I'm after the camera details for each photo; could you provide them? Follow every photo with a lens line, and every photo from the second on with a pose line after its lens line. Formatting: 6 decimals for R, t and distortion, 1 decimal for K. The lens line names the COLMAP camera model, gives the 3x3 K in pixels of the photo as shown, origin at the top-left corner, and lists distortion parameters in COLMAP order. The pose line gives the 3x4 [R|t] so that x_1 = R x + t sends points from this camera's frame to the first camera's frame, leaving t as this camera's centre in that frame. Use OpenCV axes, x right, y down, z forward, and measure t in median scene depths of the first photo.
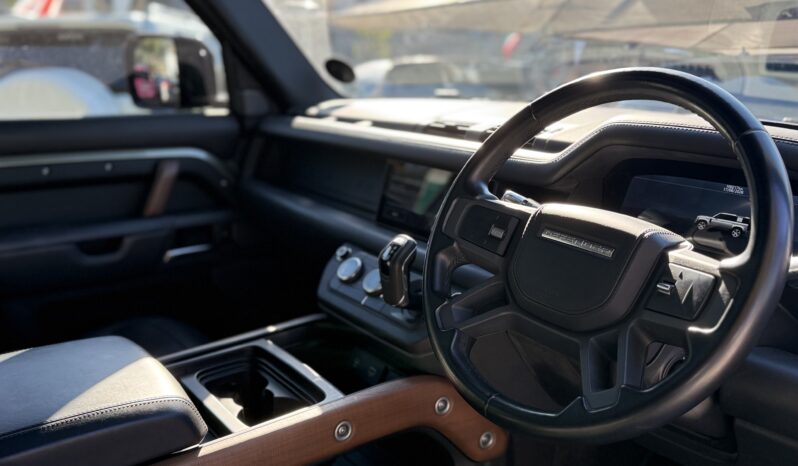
lens RADIAL K [[615.5, 0, 399.0], [0, 615.5, 233.0], [0, 0, 1]] dist [0.048282, -0.111540]
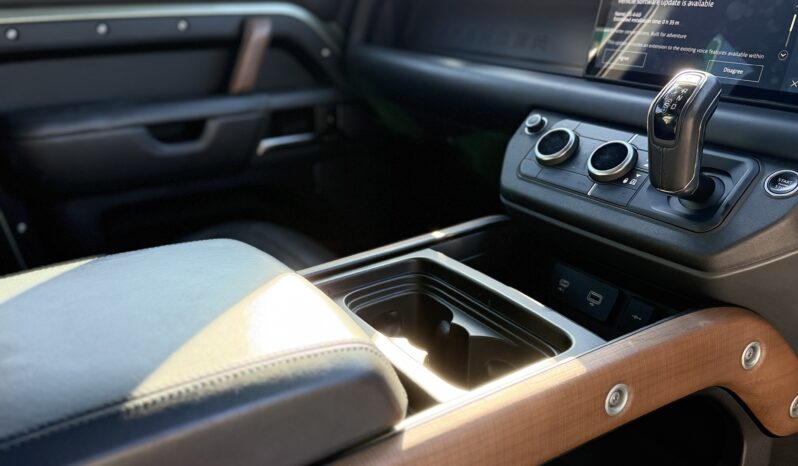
lens RADIAL K [[615.5, 0, 399.0], [0, 615.5, 233.0], [0, 0, 1]] dist [0.048282, -0.111540]
pose [[0.996611, 0.001806, -0.082243, -0.205093], [0.008439, 0.992239, 0.124055, 0.073840], [0.081828, -0.124329, 0.988861, 0.348413]]
